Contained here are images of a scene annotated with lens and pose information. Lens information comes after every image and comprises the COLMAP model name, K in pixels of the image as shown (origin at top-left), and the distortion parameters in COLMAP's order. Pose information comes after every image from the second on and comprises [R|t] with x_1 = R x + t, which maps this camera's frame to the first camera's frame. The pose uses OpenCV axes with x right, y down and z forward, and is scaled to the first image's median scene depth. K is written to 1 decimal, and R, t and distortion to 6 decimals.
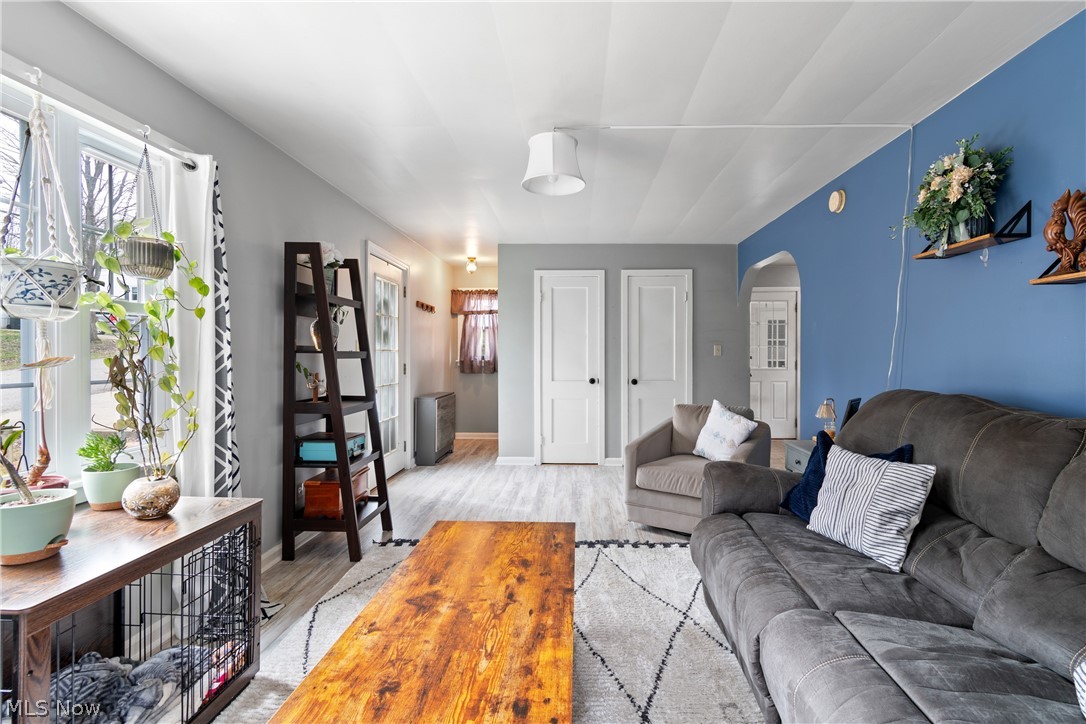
lens RADIAL K [[491.5, 0, 554.5], [0, 491.5, 358.1], [0, 0, 1]] dist [-0.001727, -0.000138]
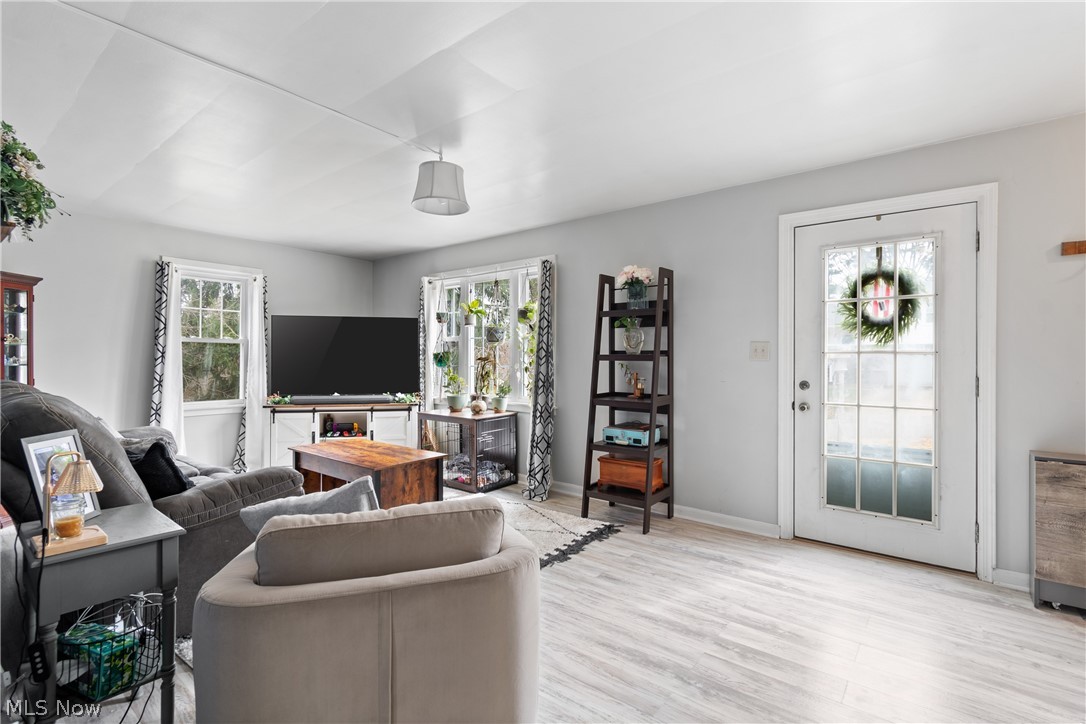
lens RADIAL K [[502.5, 0, 559.0], [0, 502.5, 362.0], [0, 0, 1]] dist [-0.000996, -0.000034]
pose [[-0.579548, 0.002089, -0.814936, 0.505067], [-0.009112, 0.999918, 0.009043, -0.003036], [0.814887, 0.012667, -0.579481, 1.230063]]
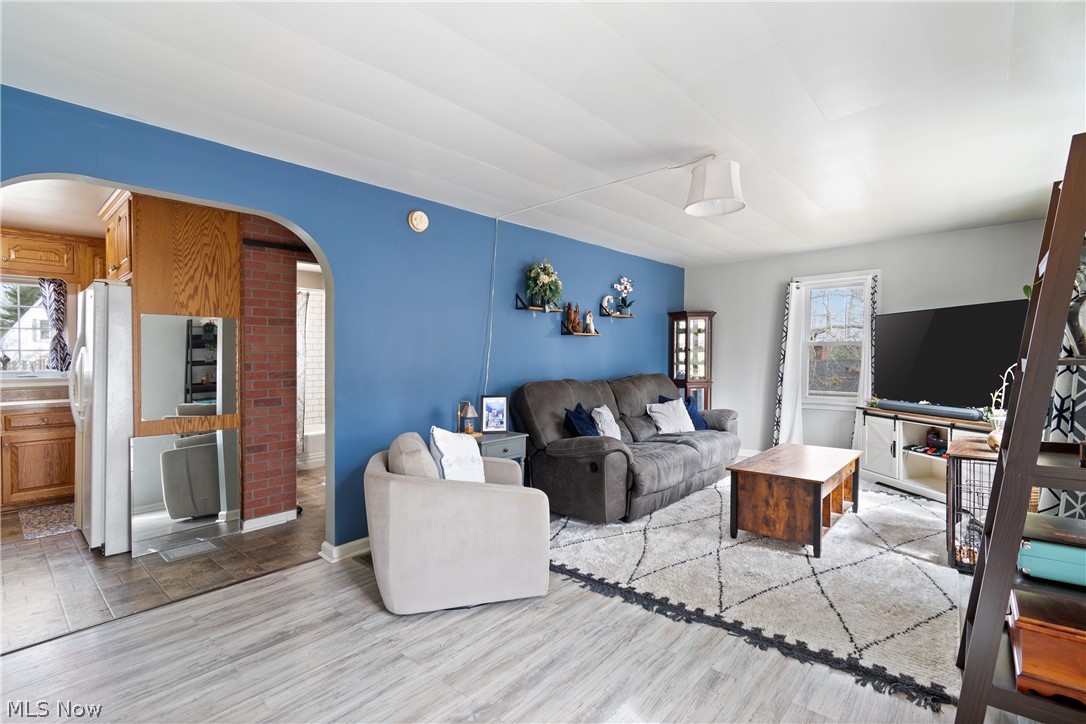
lens RADIAL K [[491.5, 0, 554.5], [0, 491.5, 358.1], [0, 0, 1]] dist [-0.001727, -0.000138]
pose [[-0.778915, 0.003569, 0.627119, -0.277580], [0.012757, 0.999867, 0.010155, -0.021012], [-0.626999, 0.015909, -0.778857, 1.354762]]
